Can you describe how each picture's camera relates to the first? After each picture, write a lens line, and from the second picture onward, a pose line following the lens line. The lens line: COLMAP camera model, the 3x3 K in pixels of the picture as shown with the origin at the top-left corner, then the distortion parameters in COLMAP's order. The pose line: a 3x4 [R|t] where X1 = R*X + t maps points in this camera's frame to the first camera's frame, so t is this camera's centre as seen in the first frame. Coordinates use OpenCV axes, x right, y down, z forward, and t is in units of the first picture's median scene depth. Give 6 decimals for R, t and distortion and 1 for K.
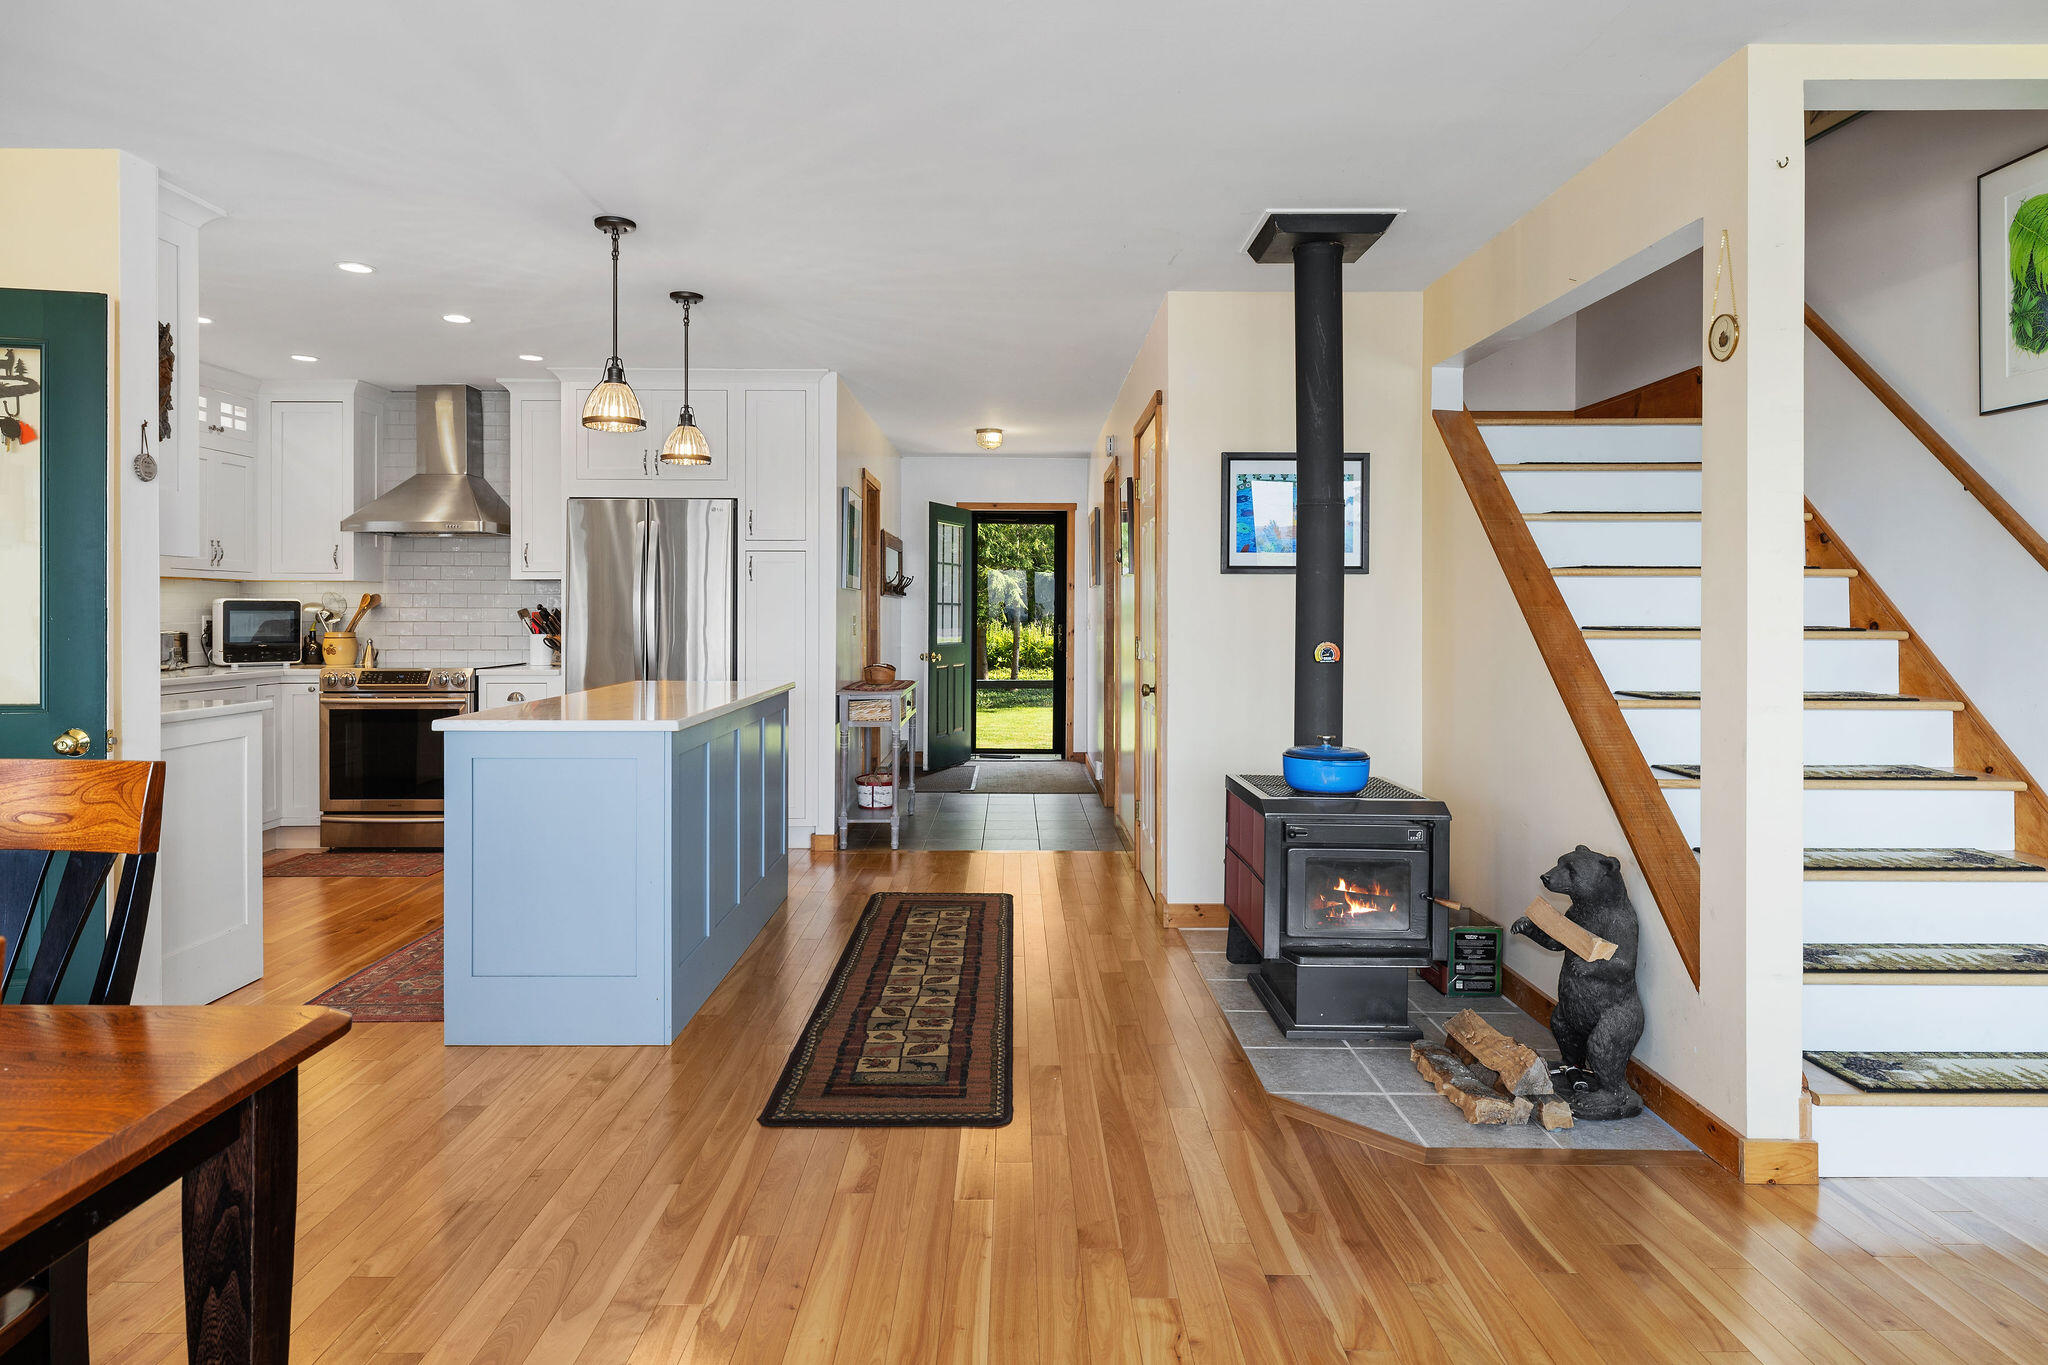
lens RADIAL K [[1165.8, 0, 1015.5], [0, 1165.8, 621.7], [0, 0, 1]] dist [-0.001123, -0.000259]
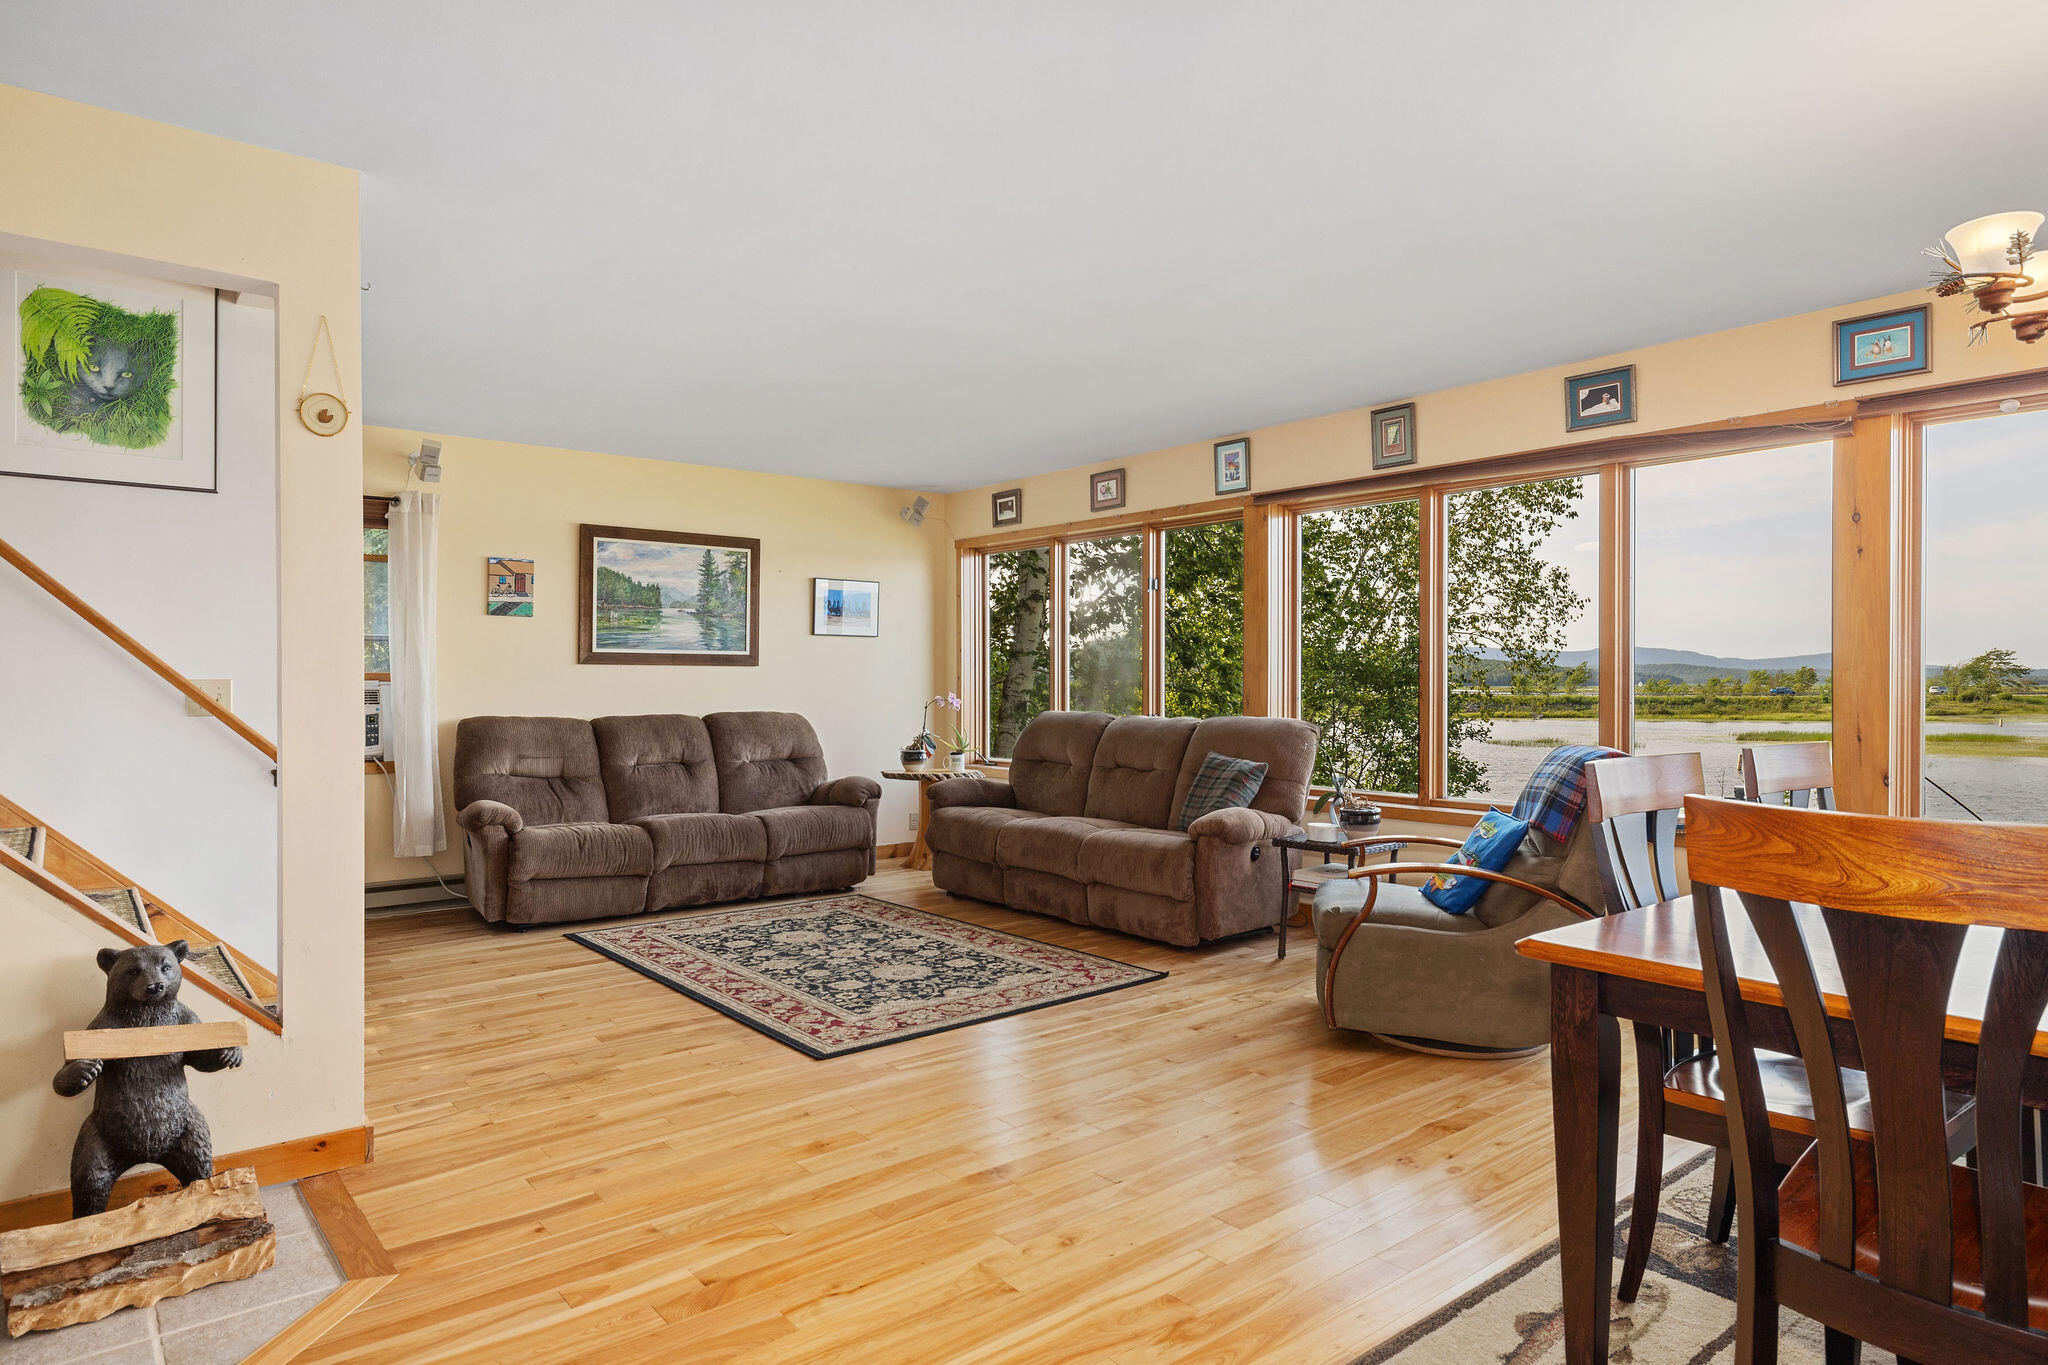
lens RADIAL K [[1165.8, 0, 1024.0], [0, 1165.8, 687.4], [0, 0, 1]] dist [-0.001123, -0.000259]
pose [[-0.633533, -0.005463, 0.773696, -0.532856], [0.007702, 0.999881, 0.013367, 0.001346], [-0.773677, 0.014428, -0.633416, 0.971706]]
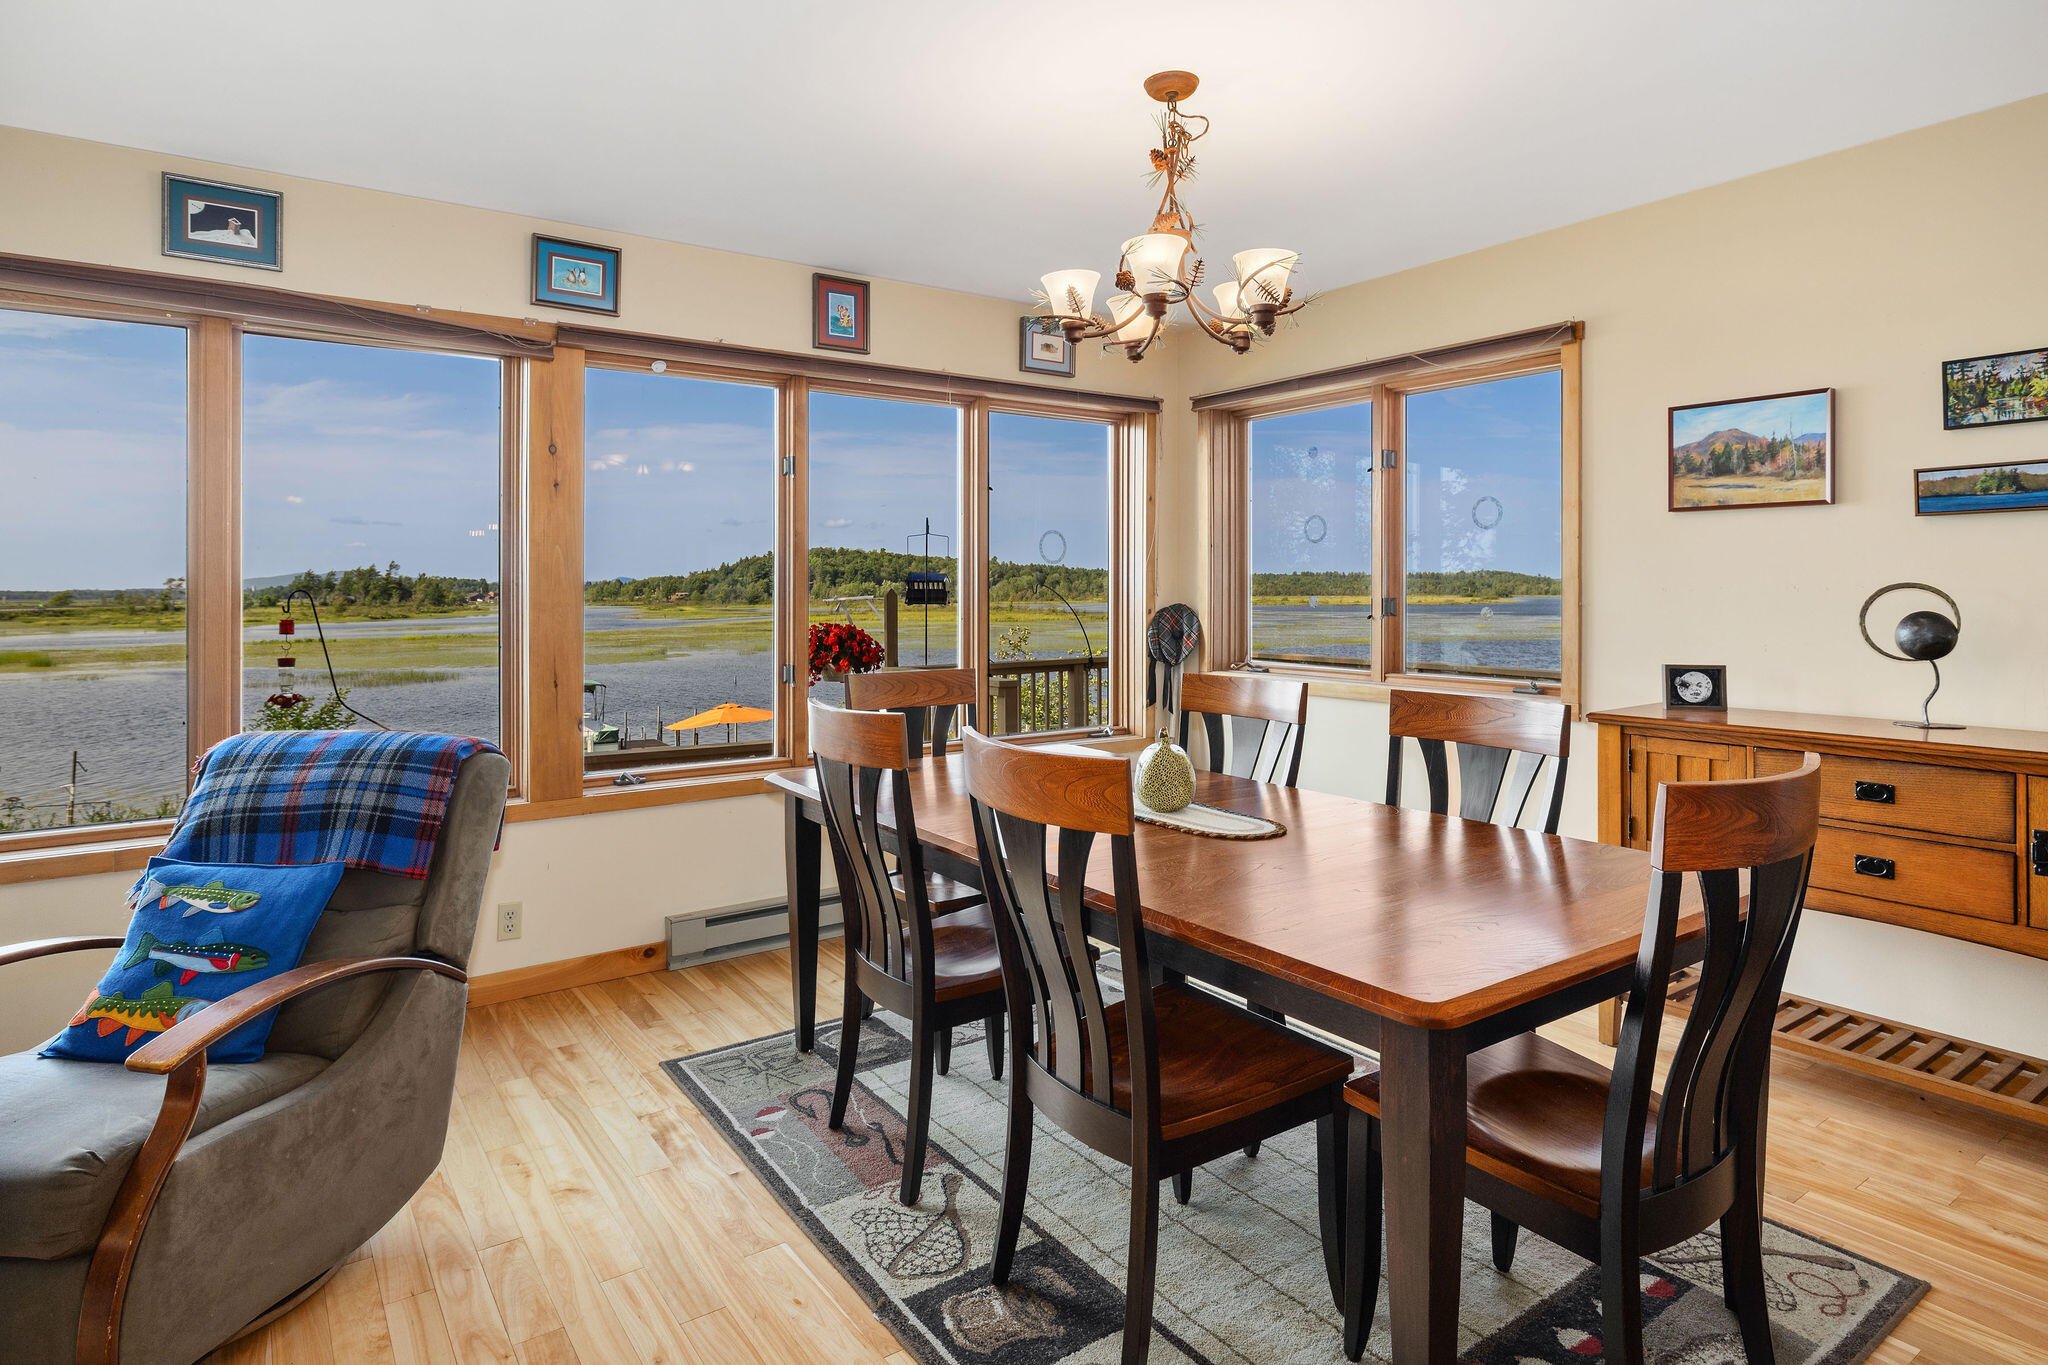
lens RADIAL K [[1114.4, 0, 1024.9], [0, 1114.4, 575.1], [0, 0, 1]] dist [-0.011353, 0.009008]
pose [[-0.816994, -0.007195, -0.576602, 0.133957], [-0.002854, 0.999960, -0.008434, -0.023861], [0.576639, -0.005245, -0.816982, 0.664465]]
